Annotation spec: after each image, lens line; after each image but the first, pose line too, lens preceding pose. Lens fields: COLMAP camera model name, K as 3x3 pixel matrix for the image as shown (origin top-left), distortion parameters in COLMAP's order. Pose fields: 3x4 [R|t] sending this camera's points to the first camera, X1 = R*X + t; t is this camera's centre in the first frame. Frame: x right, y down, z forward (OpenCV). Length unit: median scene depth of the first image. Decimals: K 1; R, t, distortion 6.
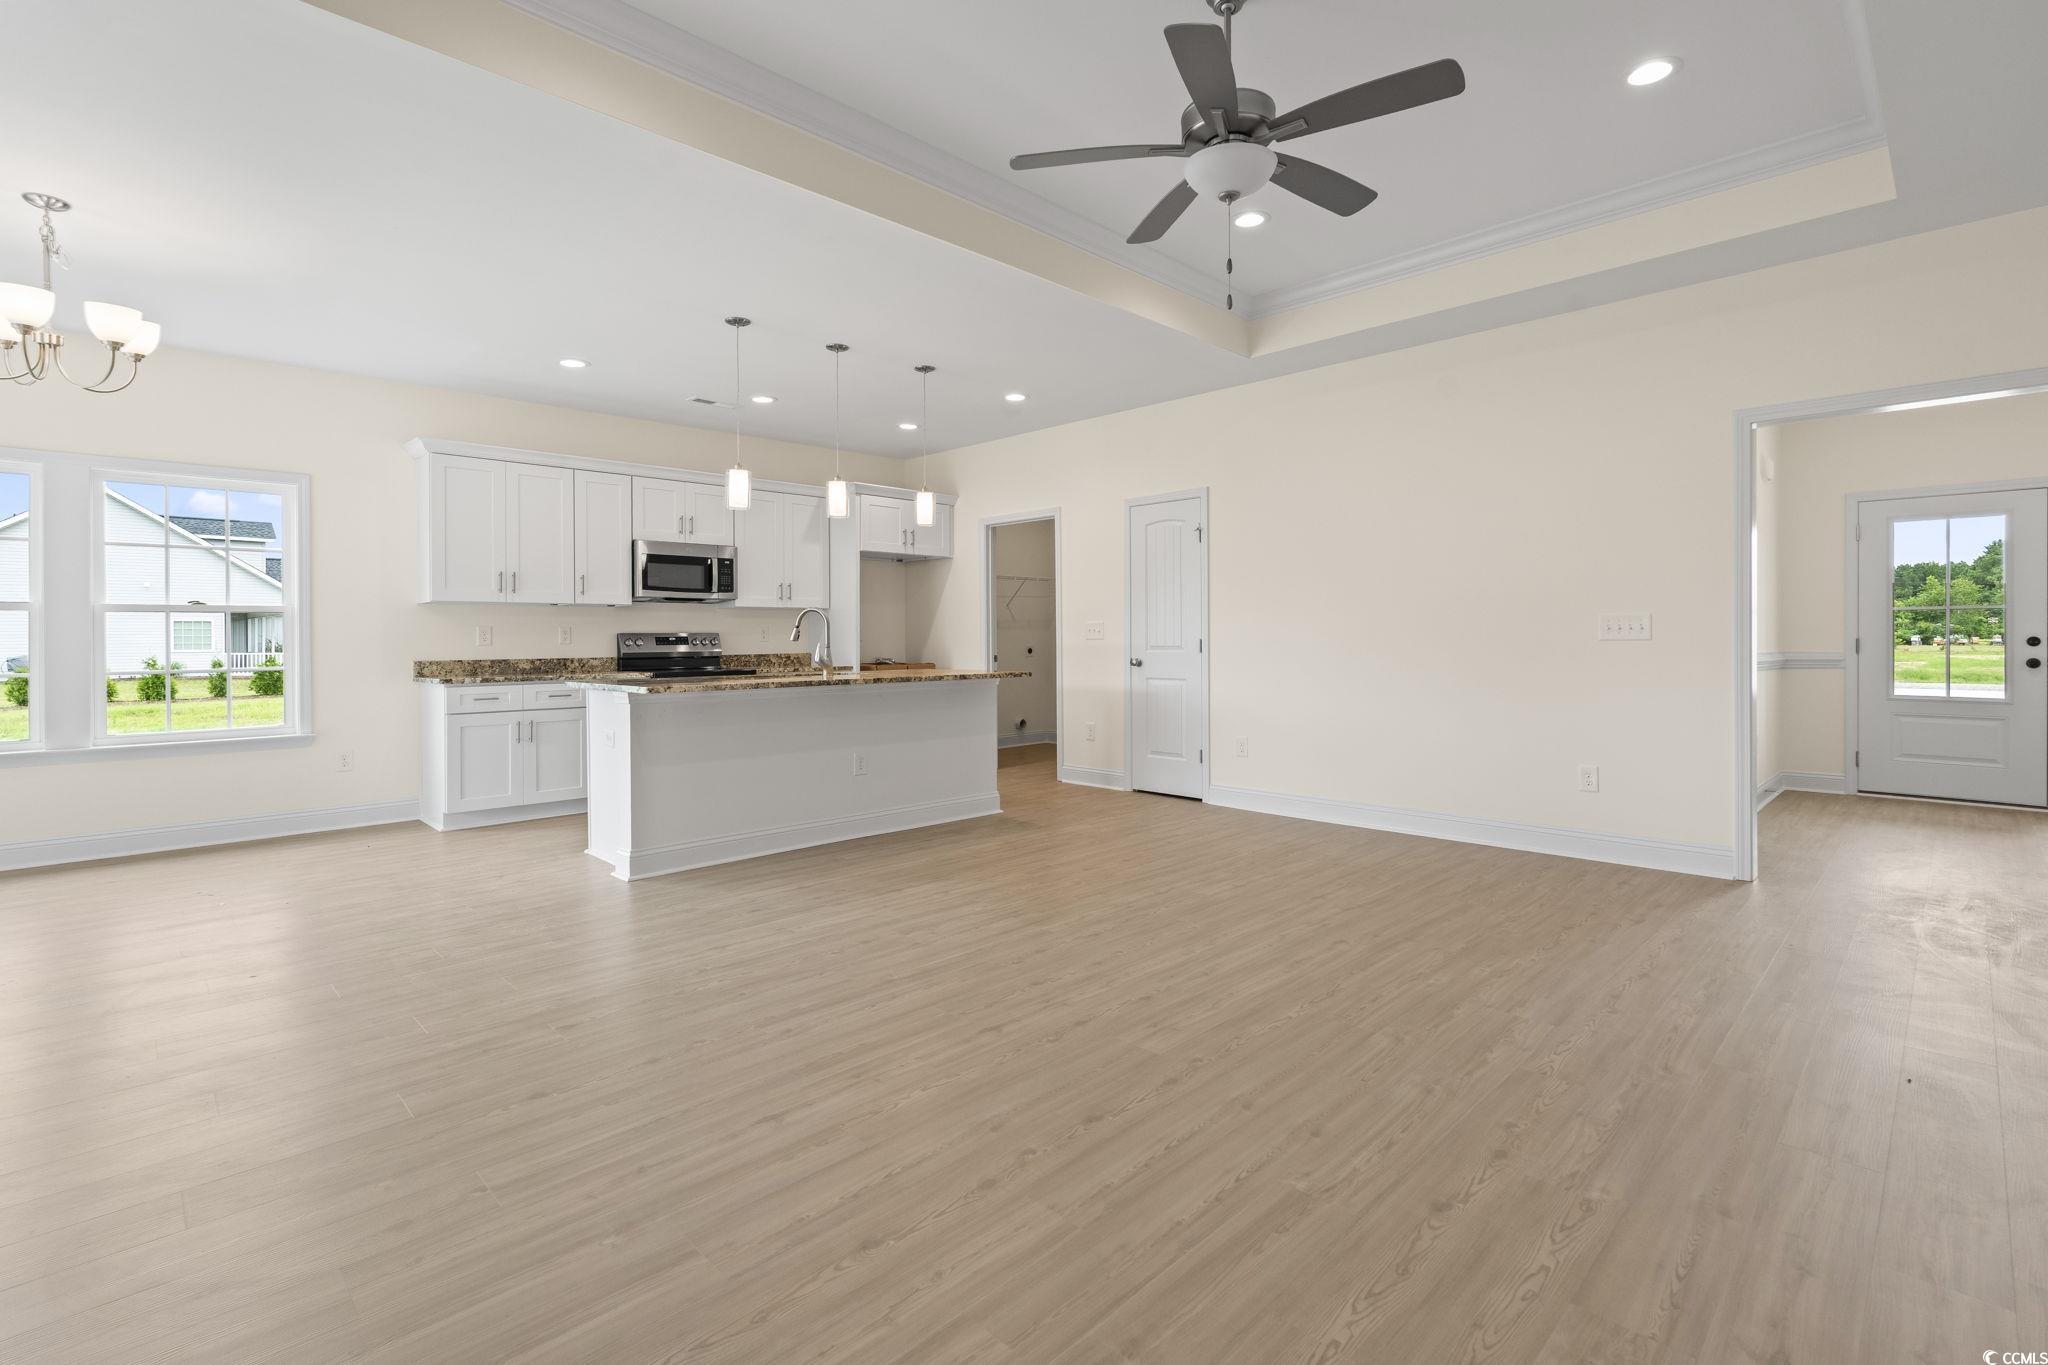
lens RADIAL K [[940.8, 0, 1029.3], [0, 940.8, 637.2], [0, 0, 1]] dist [-0.003385, -0.000796]
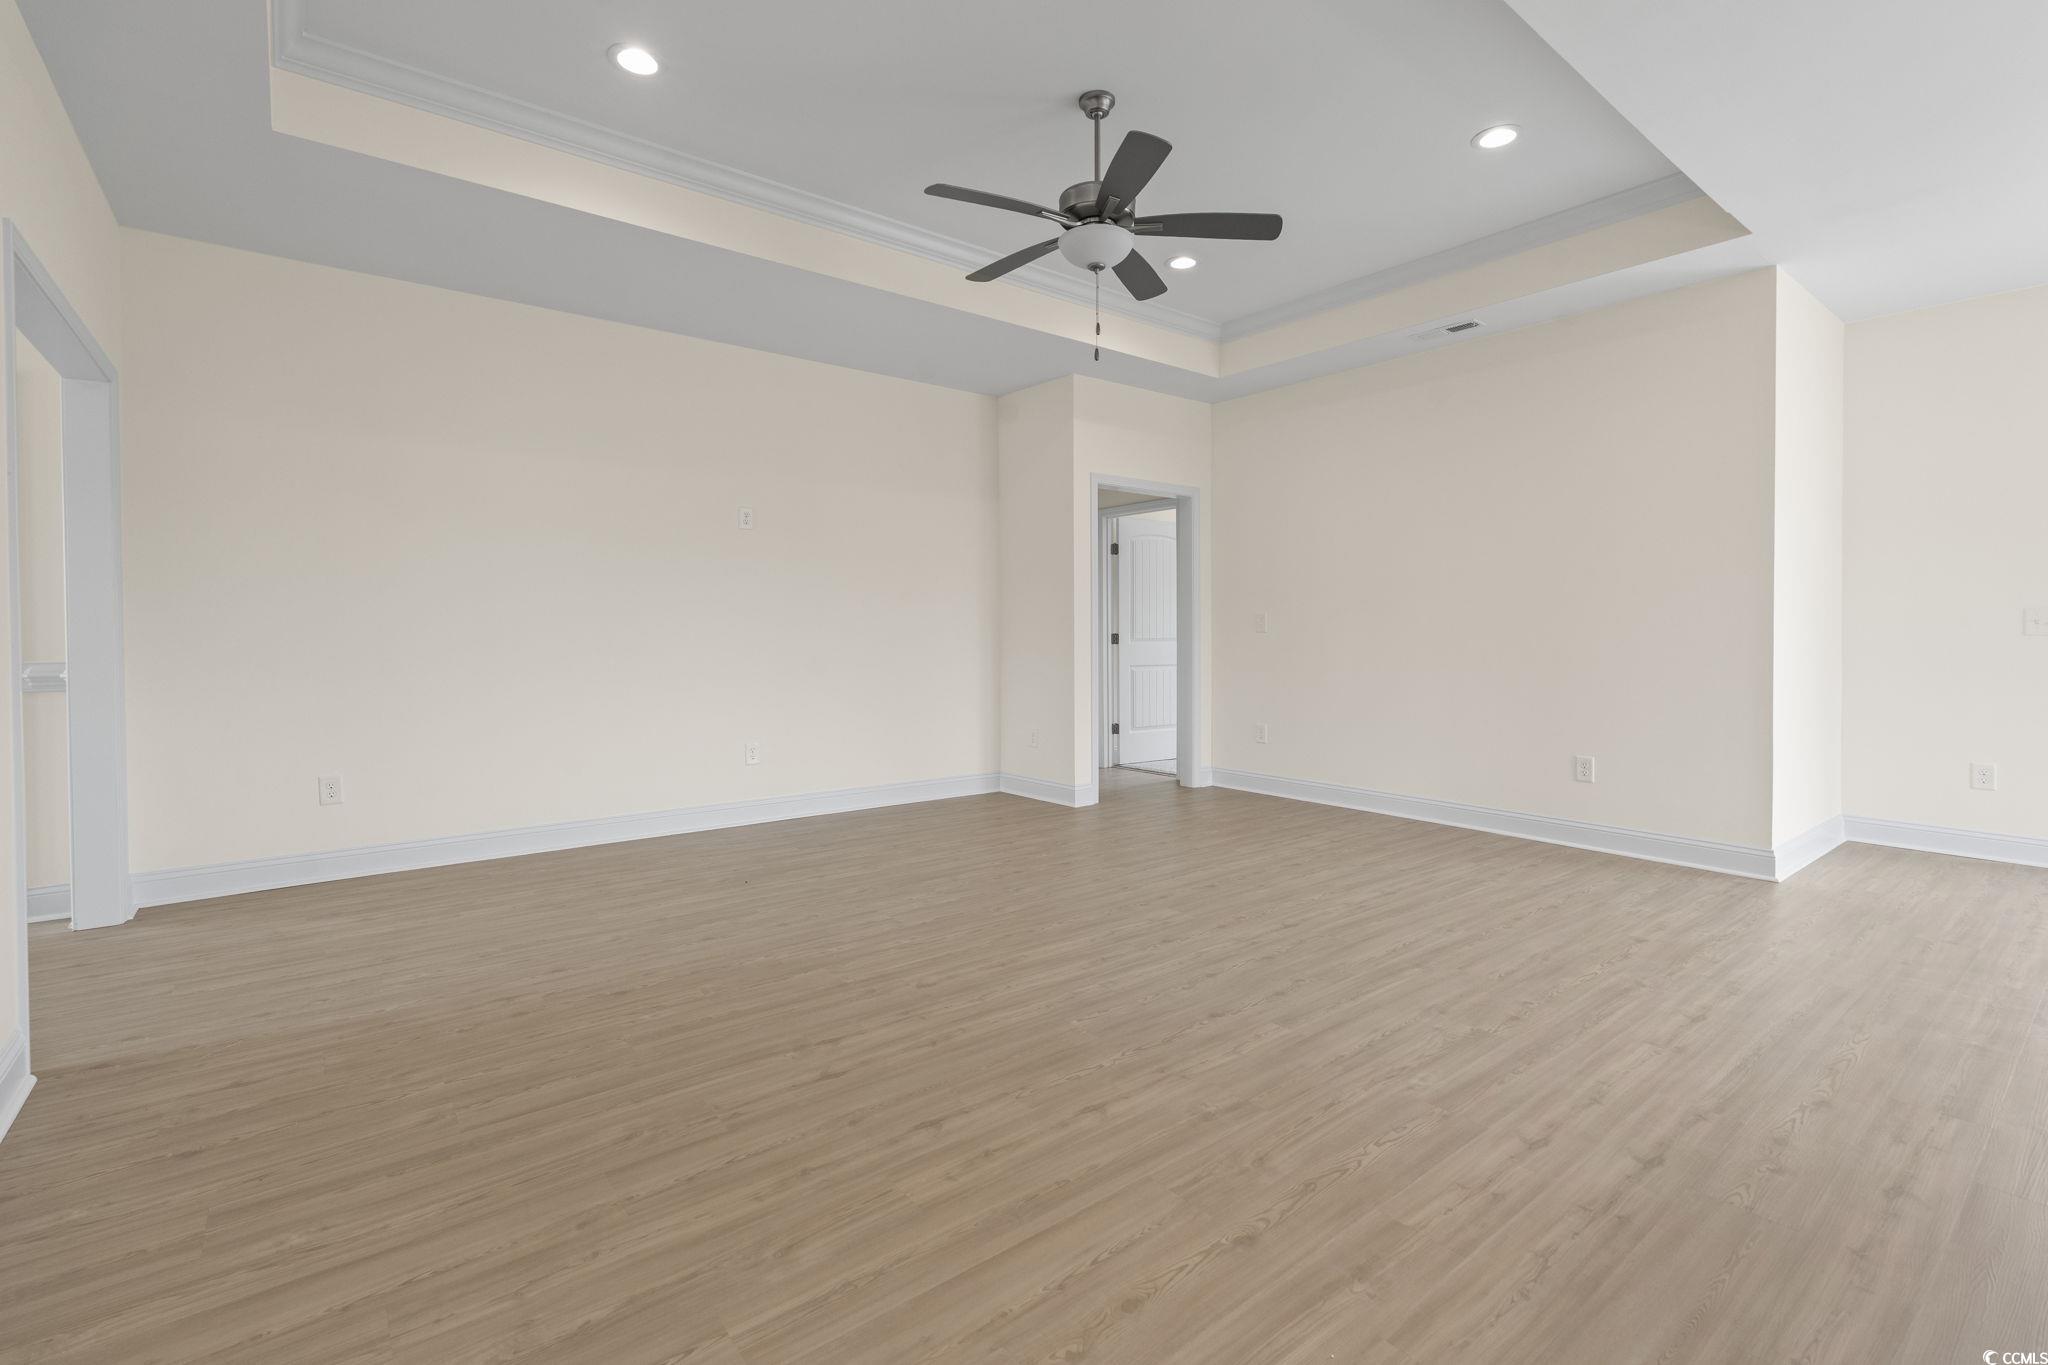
lens RADIAL K [[918.8, 0, 1025.7], [0, 918.8, 649.5], [0, 0, 1]] dist [-0.009787, 0.000642]
pose [[-0.993544, 0.004503, 0.113359, 0.078179], [0.006092, 0.999888, 0.013674, 0.003008], [-0.113285, 0.014276, -0.993460, 0.996190]]
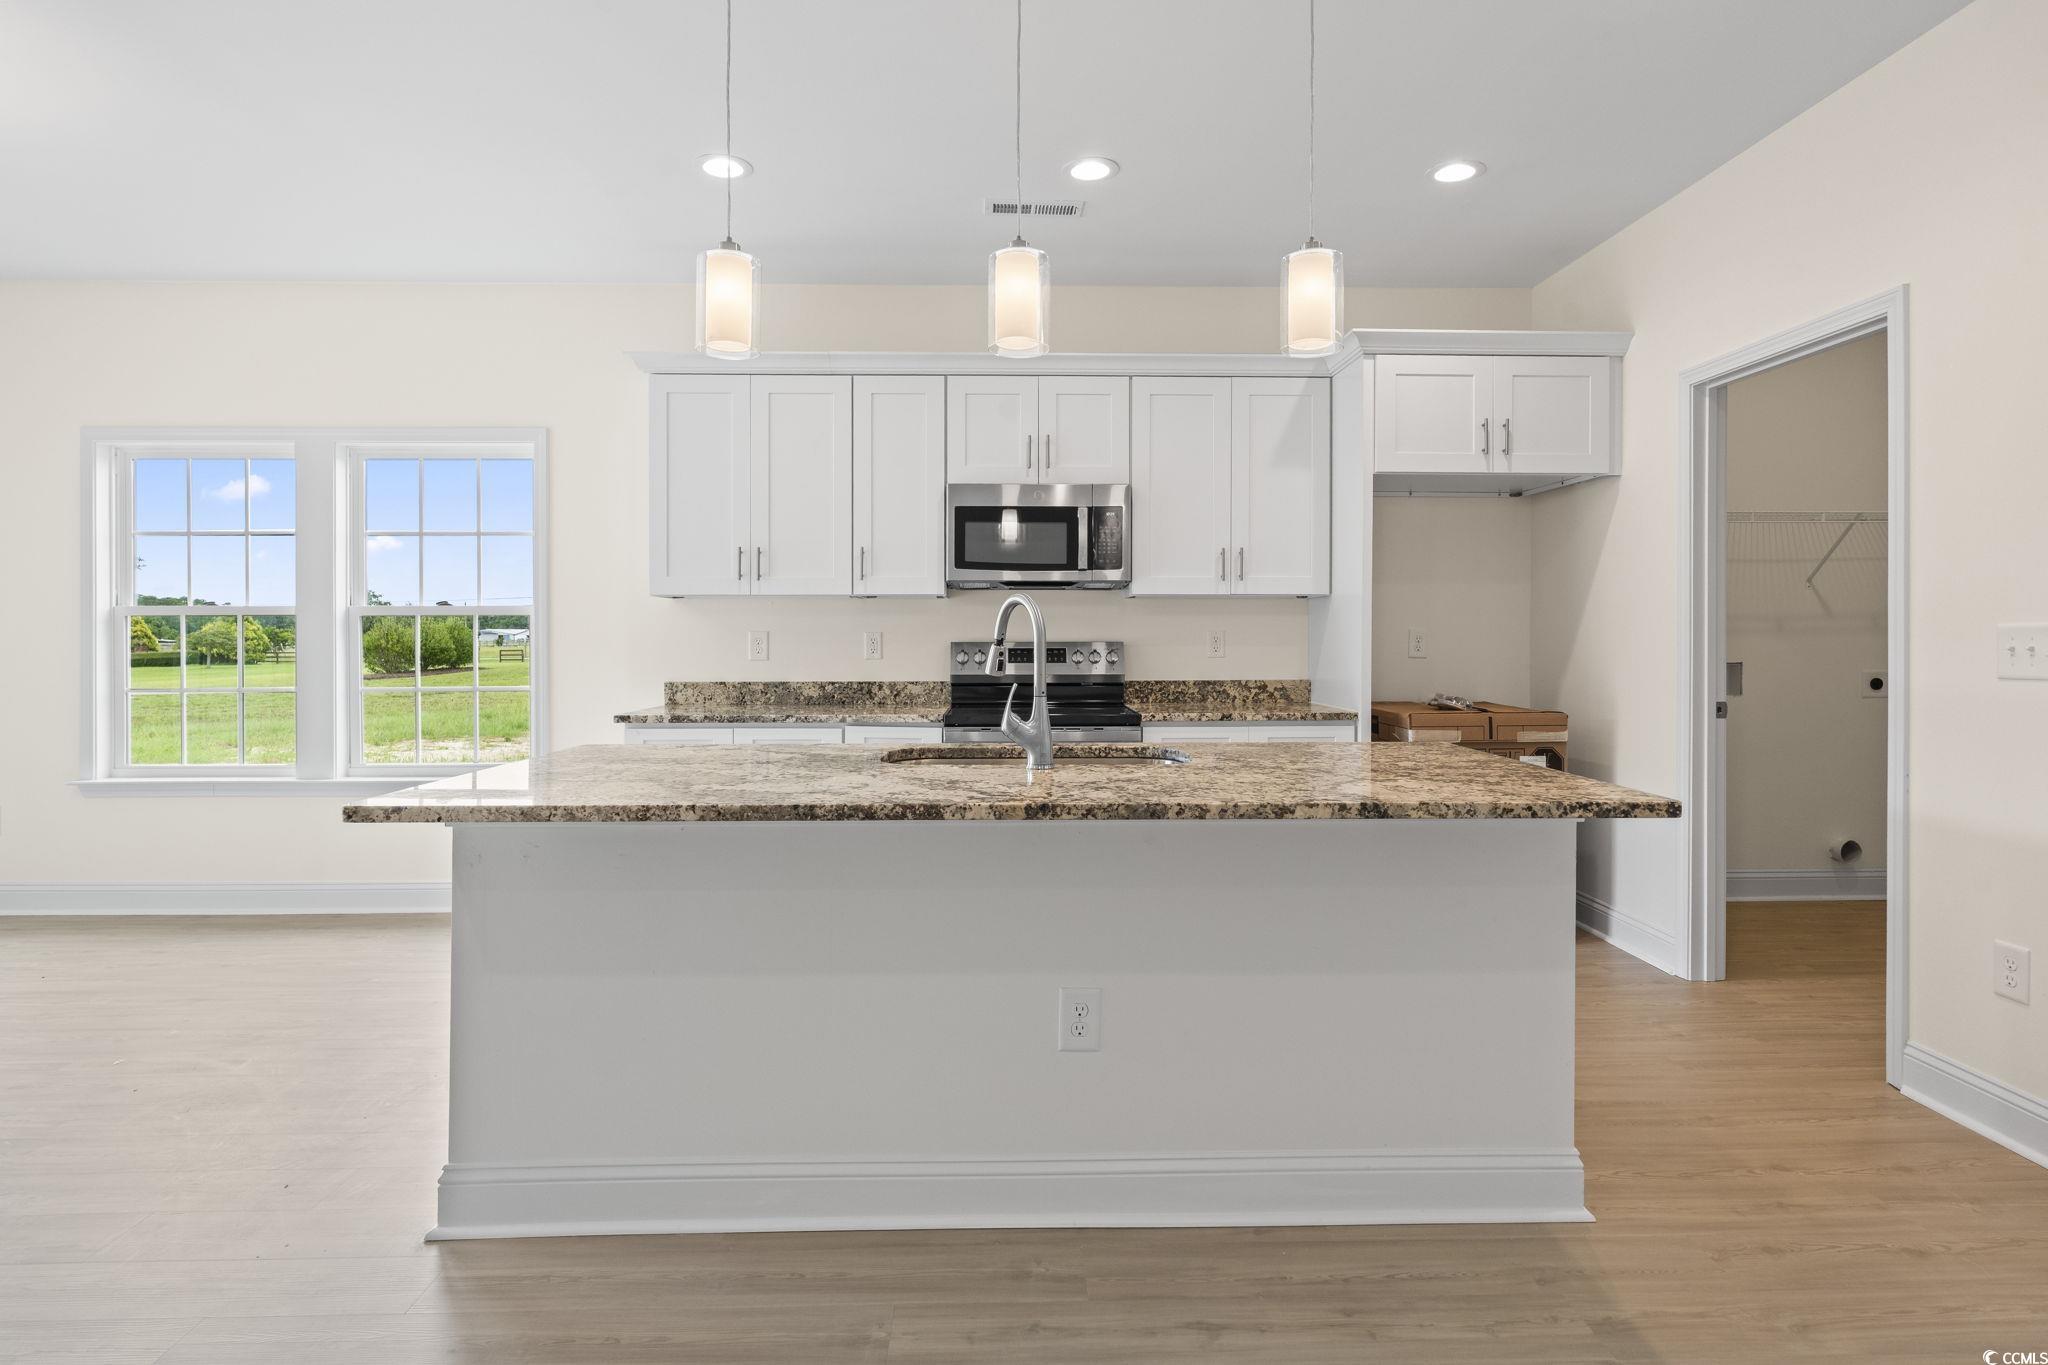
lens RADIAL K [[1049.7, 0, 1033.9], [0, 1049.7, 643.4], [0, 0, 1]] dist [-0.002002, -0.001209]
pose [[0.728354, 0.013575, -0.685067, 0.073319], [-0.003395, 0.999863, 0.016204, -0.015991], [0.685193, -0.009476, 0.728300, 0.588668]]
